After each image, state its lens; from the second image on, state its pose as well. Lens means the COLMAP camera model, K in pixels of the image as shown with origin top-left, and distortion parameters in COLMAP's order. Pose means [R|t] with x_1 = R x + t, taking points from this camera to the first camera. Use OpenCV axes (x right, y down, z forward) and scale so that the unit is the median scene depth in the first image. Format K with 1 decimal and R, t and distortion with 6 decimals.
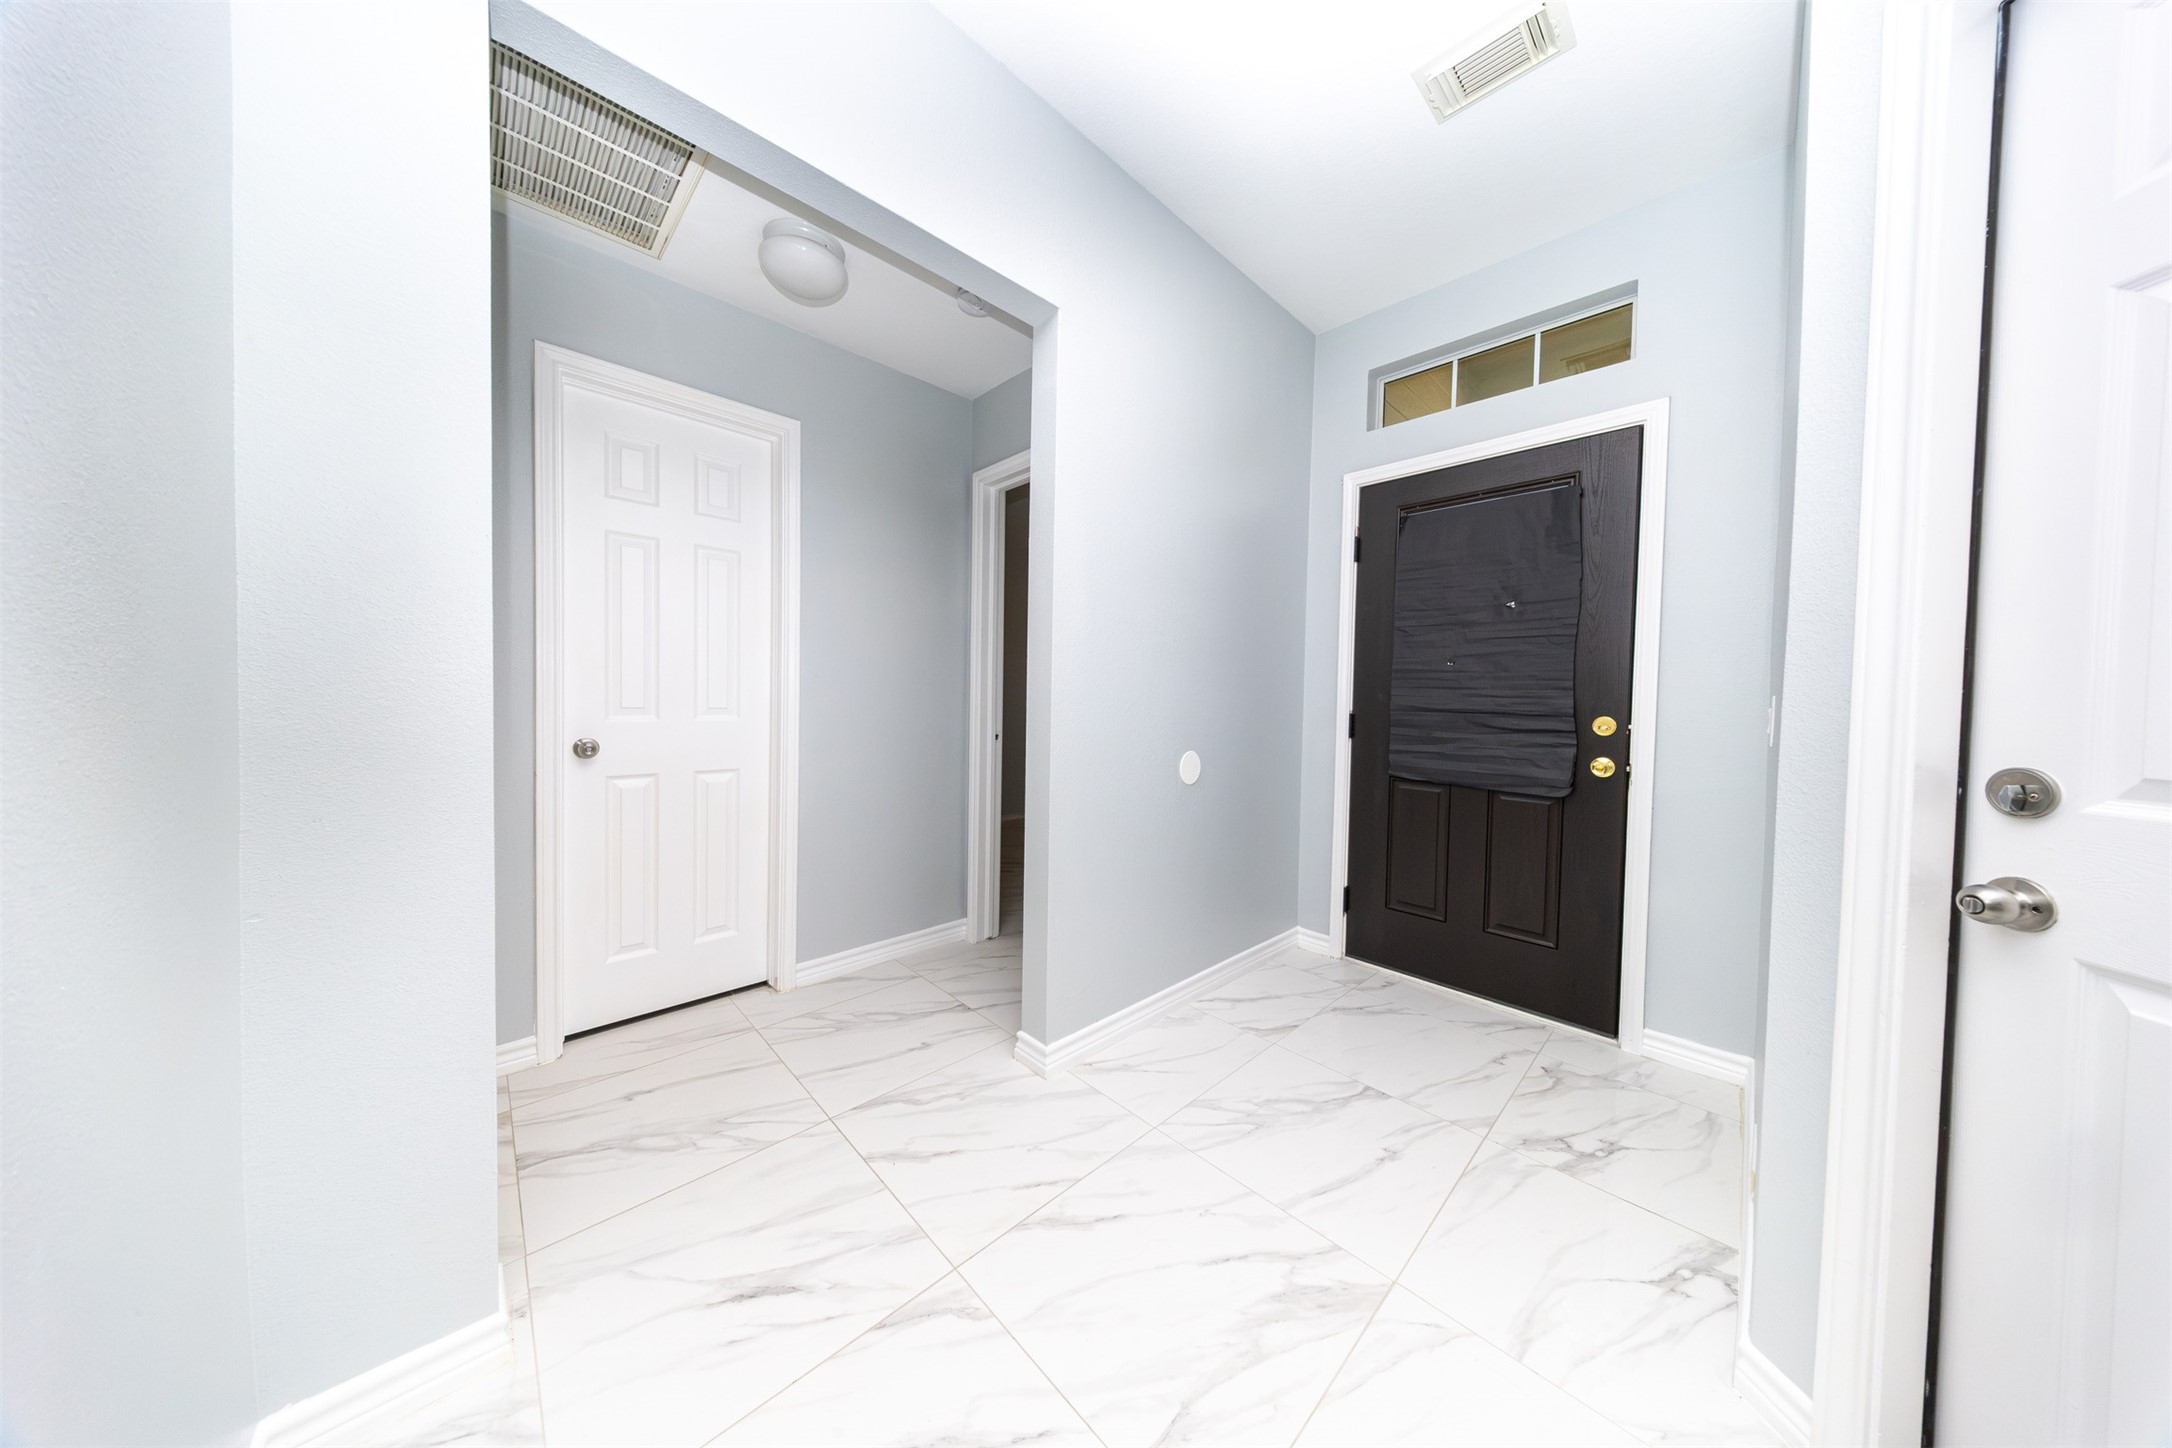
lens RADIAL K [[653.4, 0, 1098.7], [0, 653.4, 713.9], [0, 0, 1]] dist [0.000643, -0.000022]
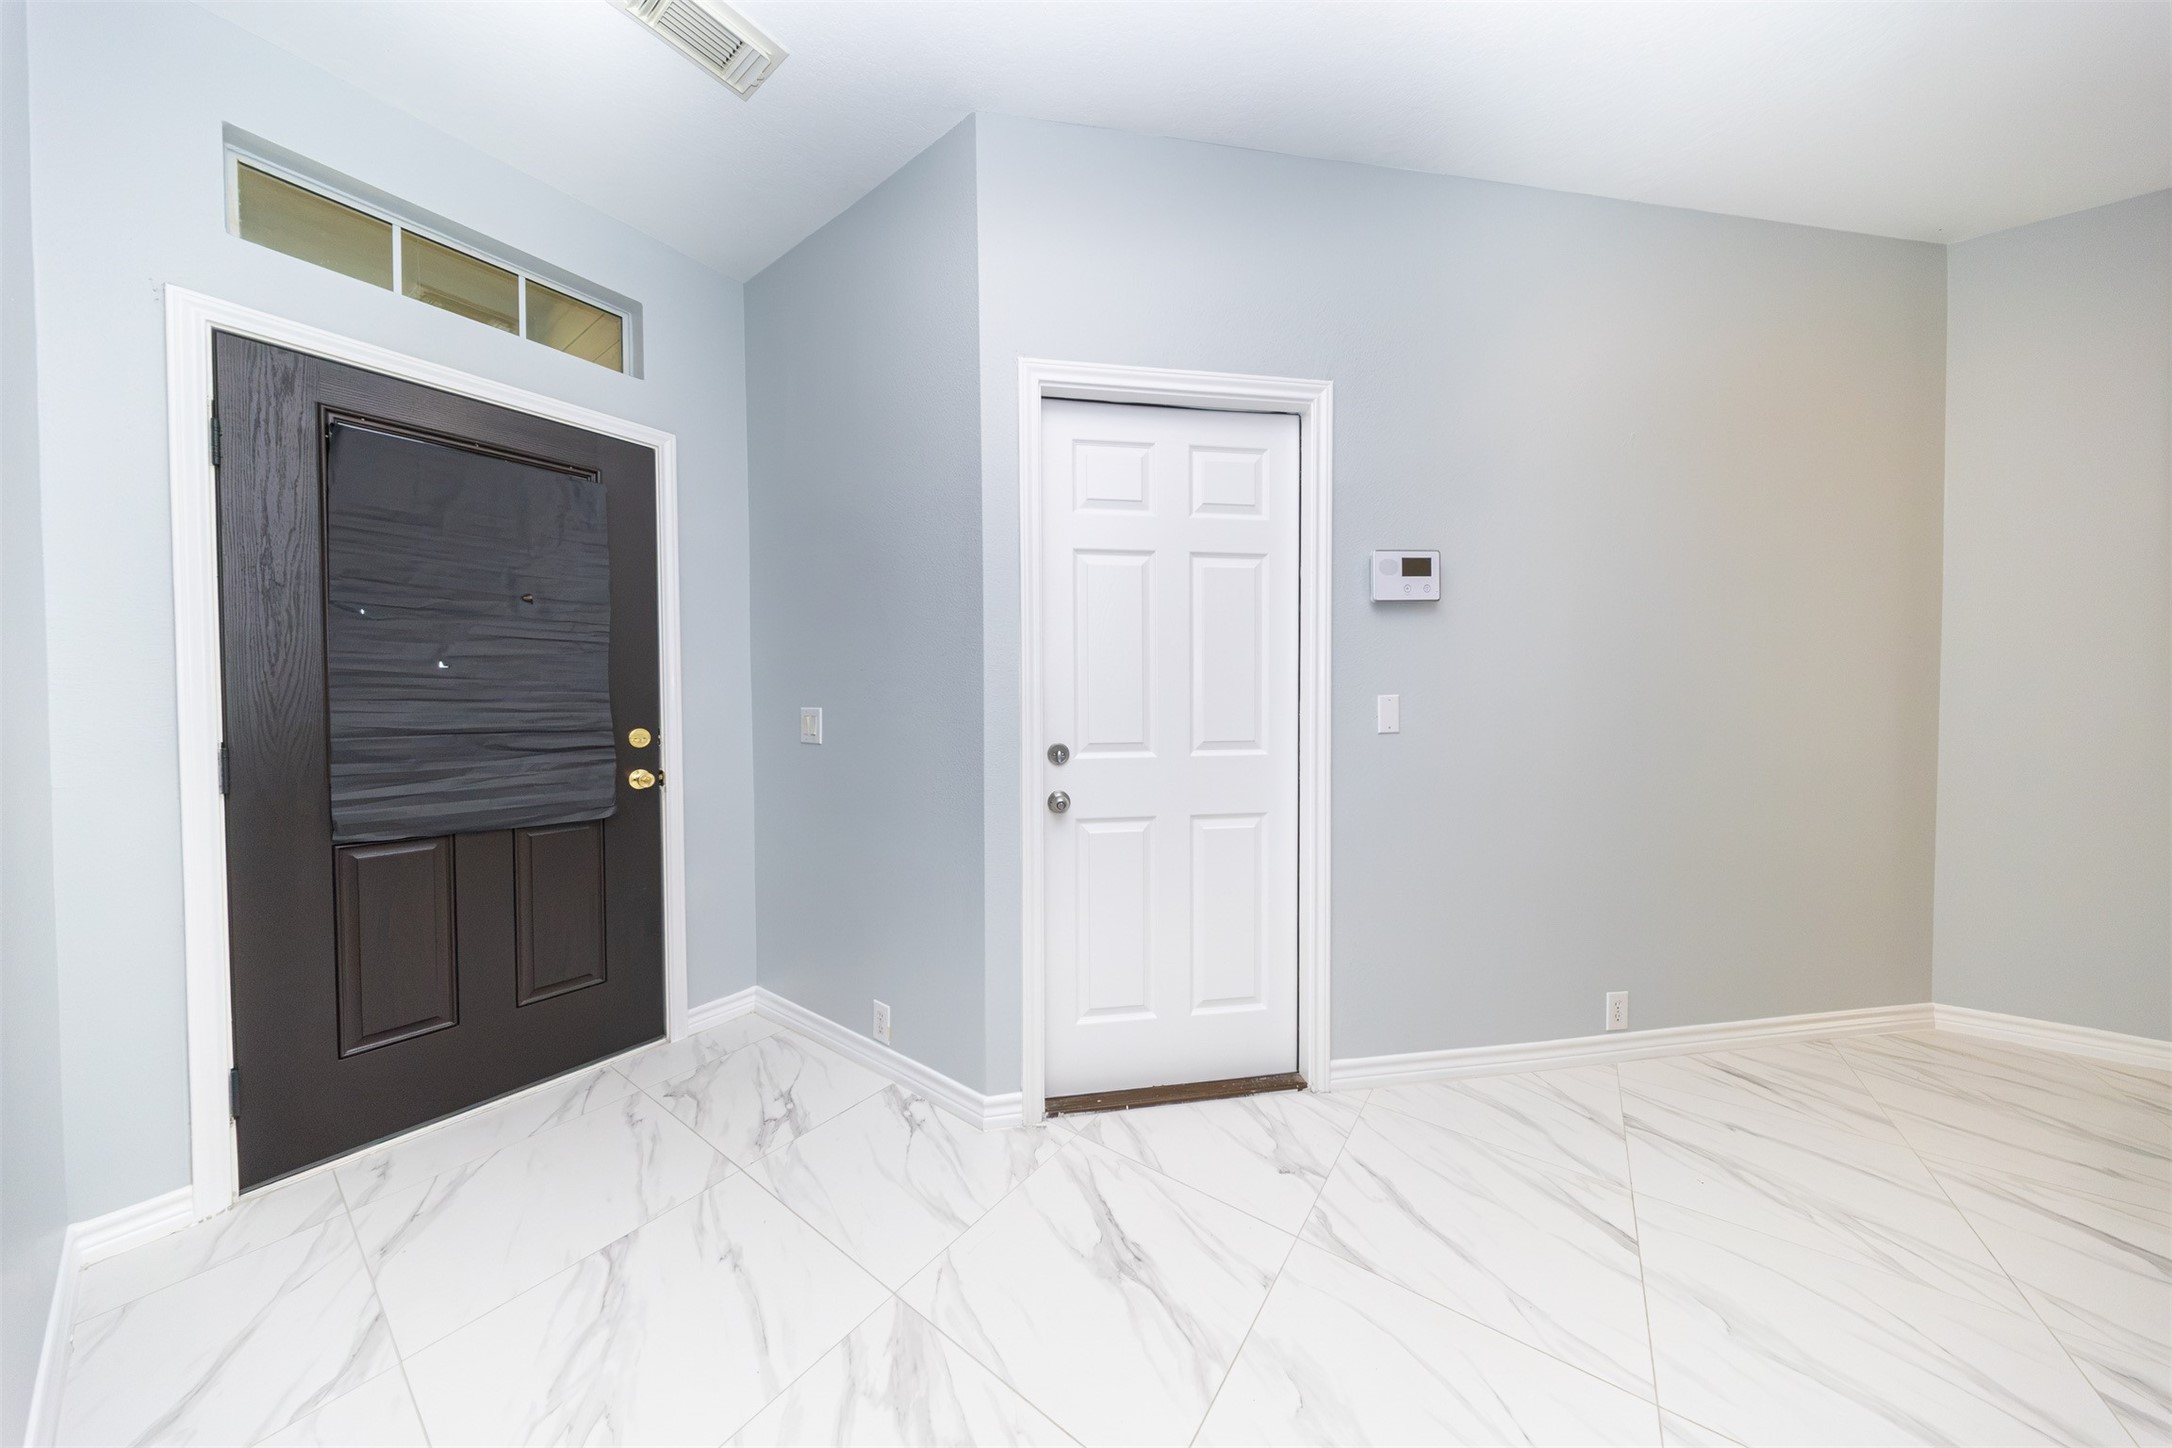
lens RADIAL K [[653.4, 0, 1098.7], [0, 653.4, 713.9], [0, 0, 1]] dist [0.000643, -0.000022]
pose [[-0.174628, -0.033022, 0.984081, -0.326066], [0.024217, 0.998991, 0.037820, -0.038340], [-0.984337, 0.030436, -0.173652, 0.469654]]
